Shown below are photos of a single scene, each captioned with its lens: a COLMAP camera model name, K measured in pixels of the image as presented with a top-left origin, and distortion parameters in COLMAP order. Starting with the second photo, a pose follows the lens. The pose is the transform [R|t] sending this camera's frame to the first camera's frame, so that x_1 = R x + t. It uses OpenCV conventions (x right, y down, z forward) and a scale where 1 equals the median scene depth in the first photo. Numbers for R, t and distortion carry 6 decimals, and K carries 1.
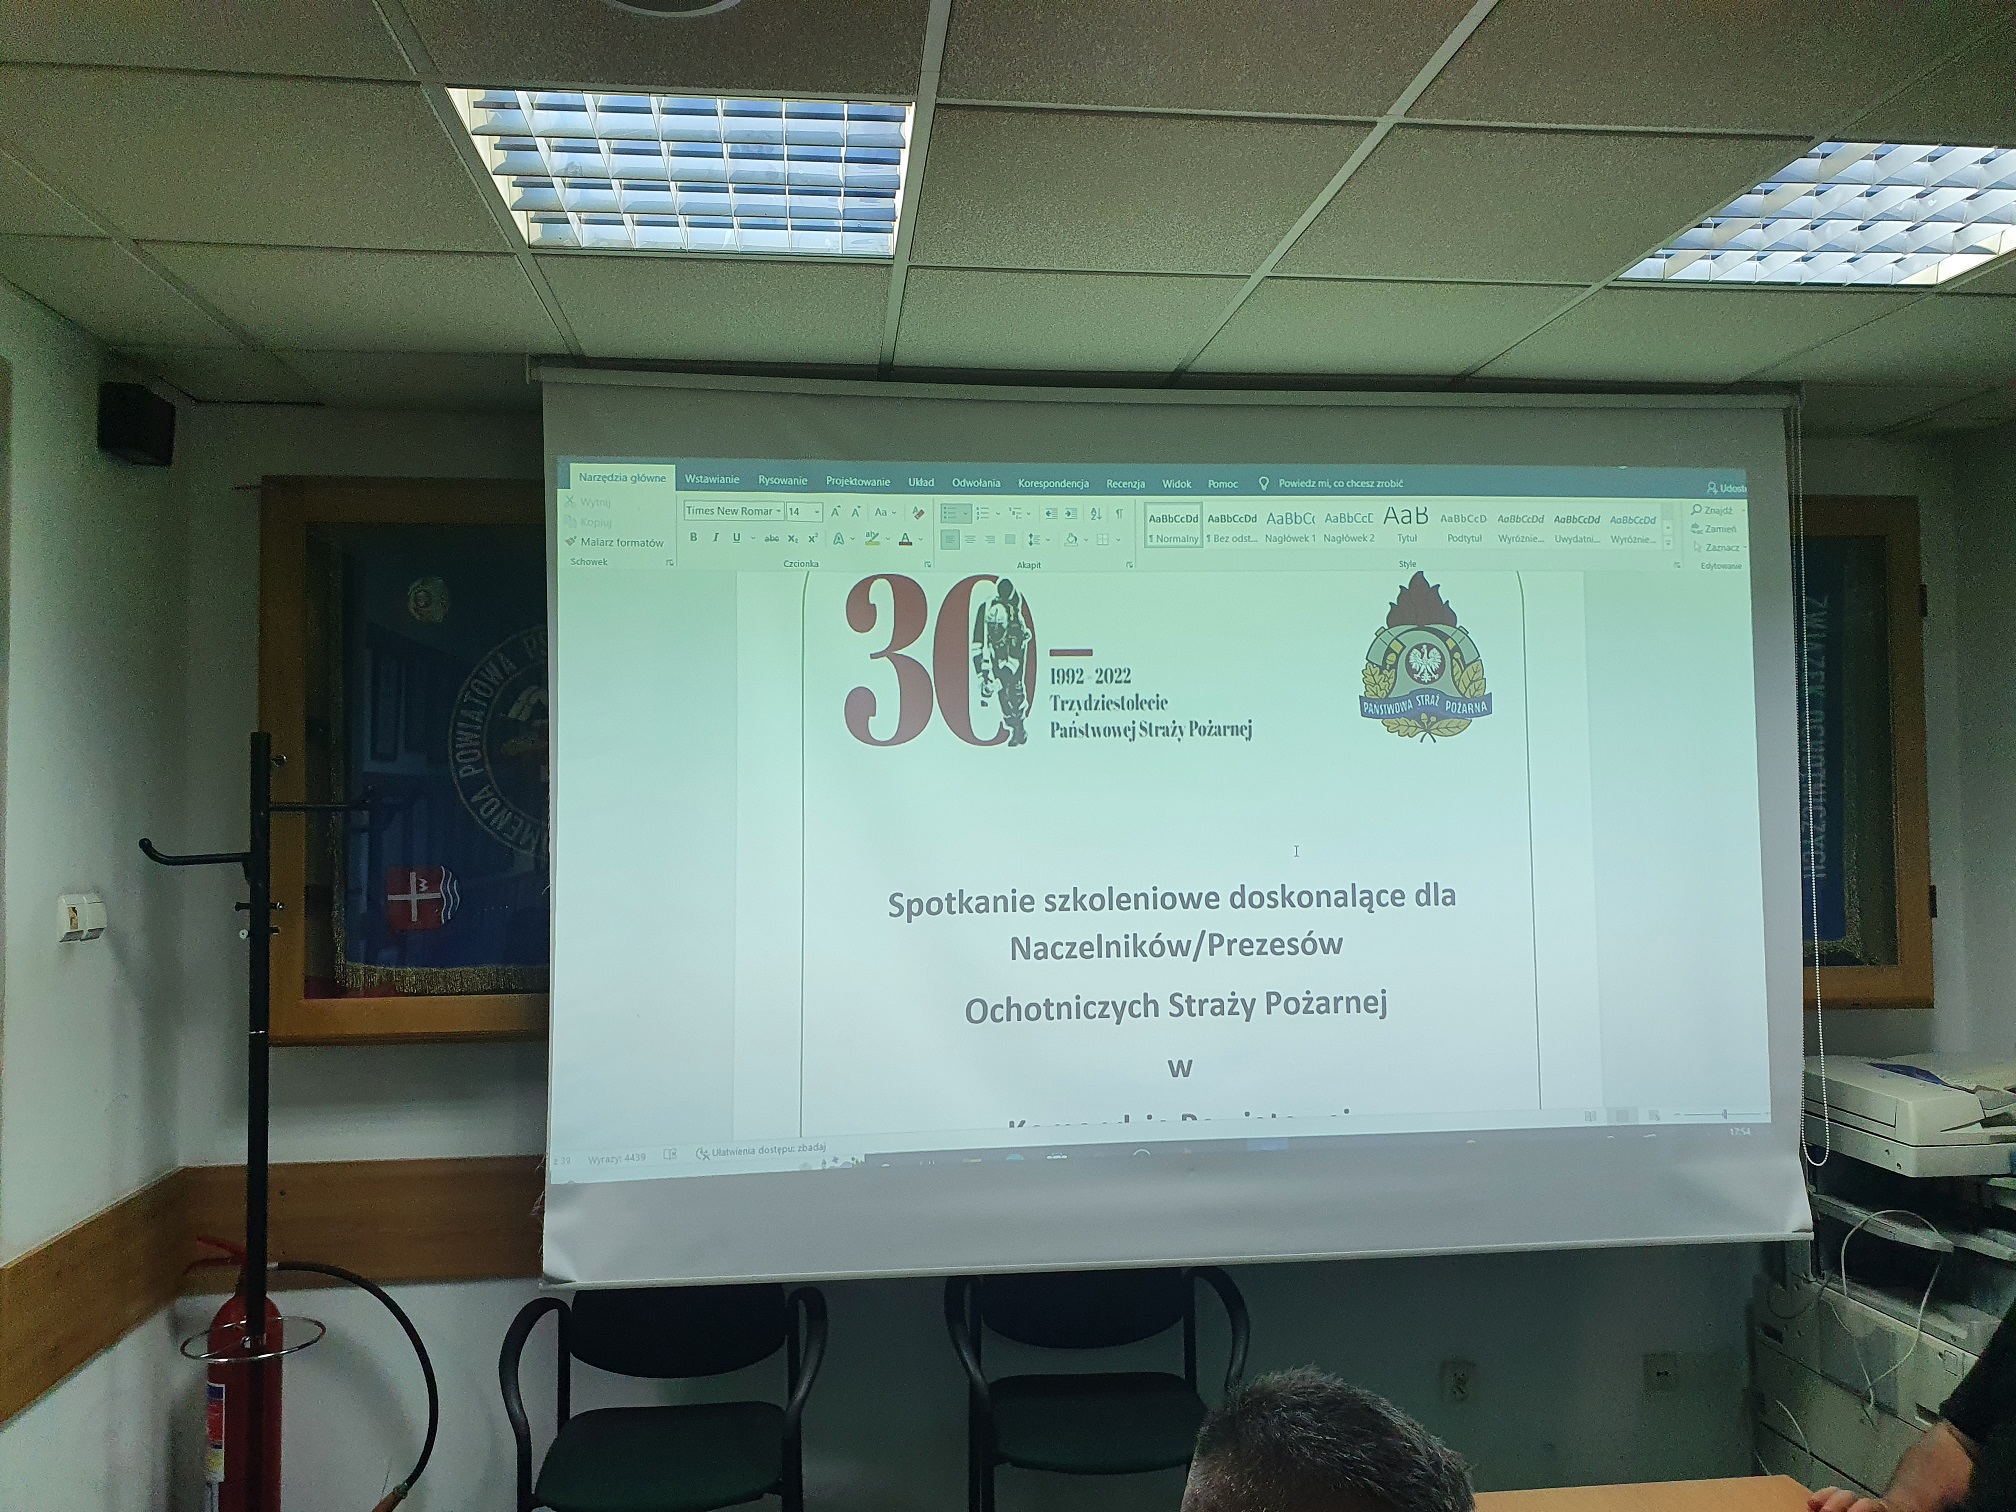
lens RADIAL K [[1580.1, 0, 1002.3], [0, 1580.1, 752.2], [0, 0, 1]] dist [0.039760, -0.020859]
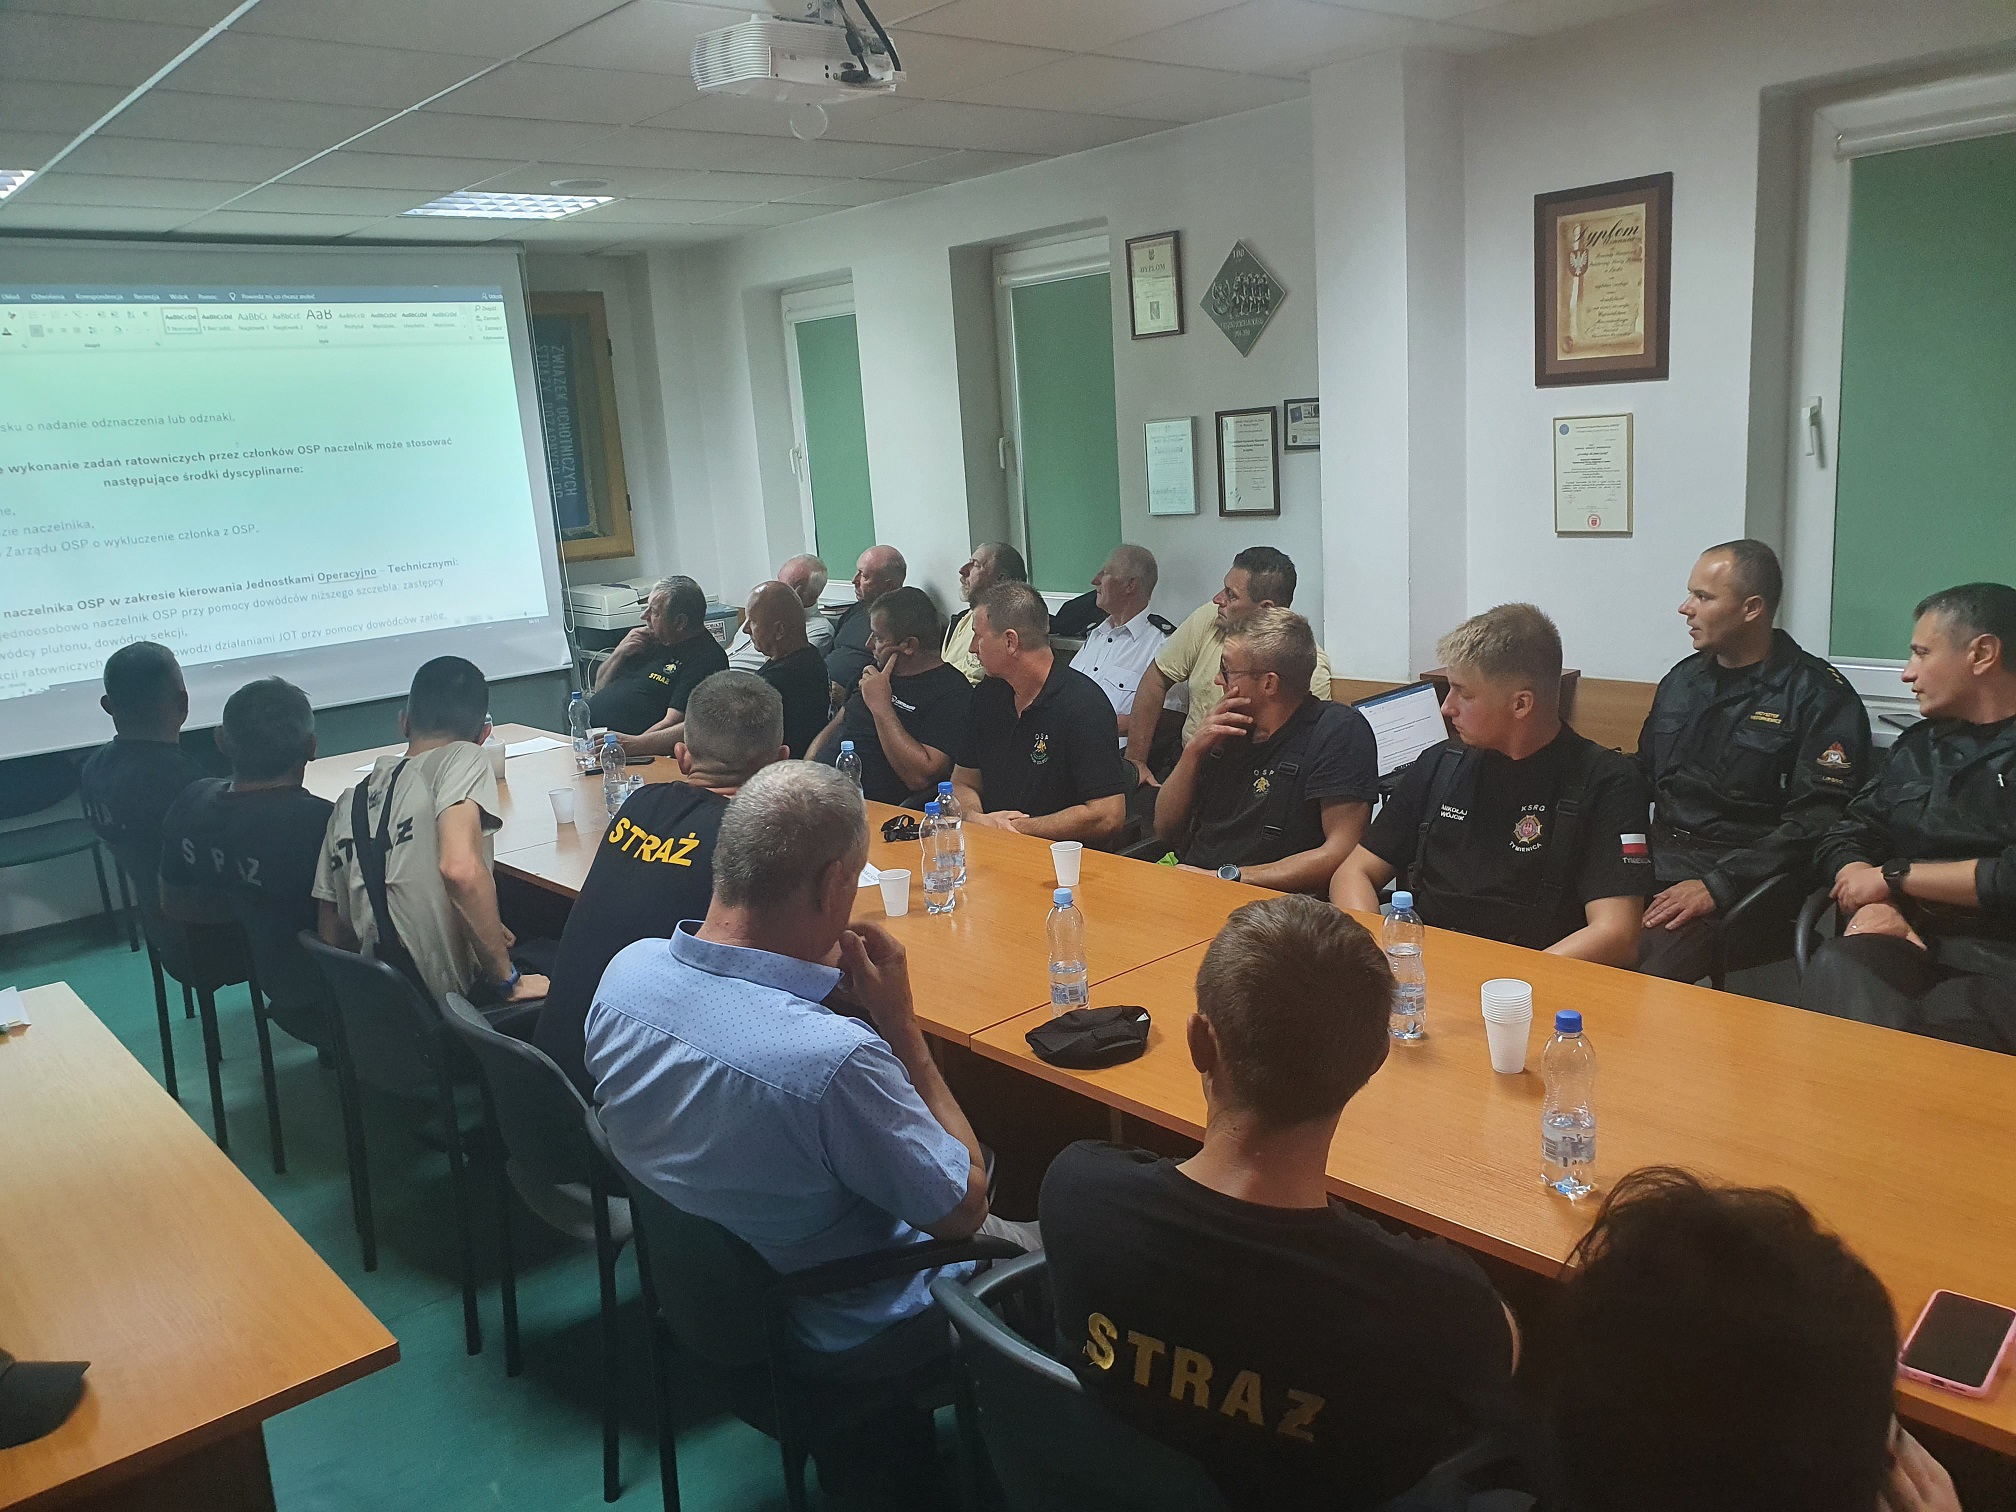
lens RADIAL K [[1580.1, 0, 1013.6], [0, 1580.1, 735.8], [0, 0, 1]] dist [0.039760, -0.020859]
pose [[0.816836, -0.158320, 0.554719, -0.196382], [0.037952, 0.974268, 0.222176, -0.051478], [-0.575620, -0.160429, 0.801826, -1.051199]]
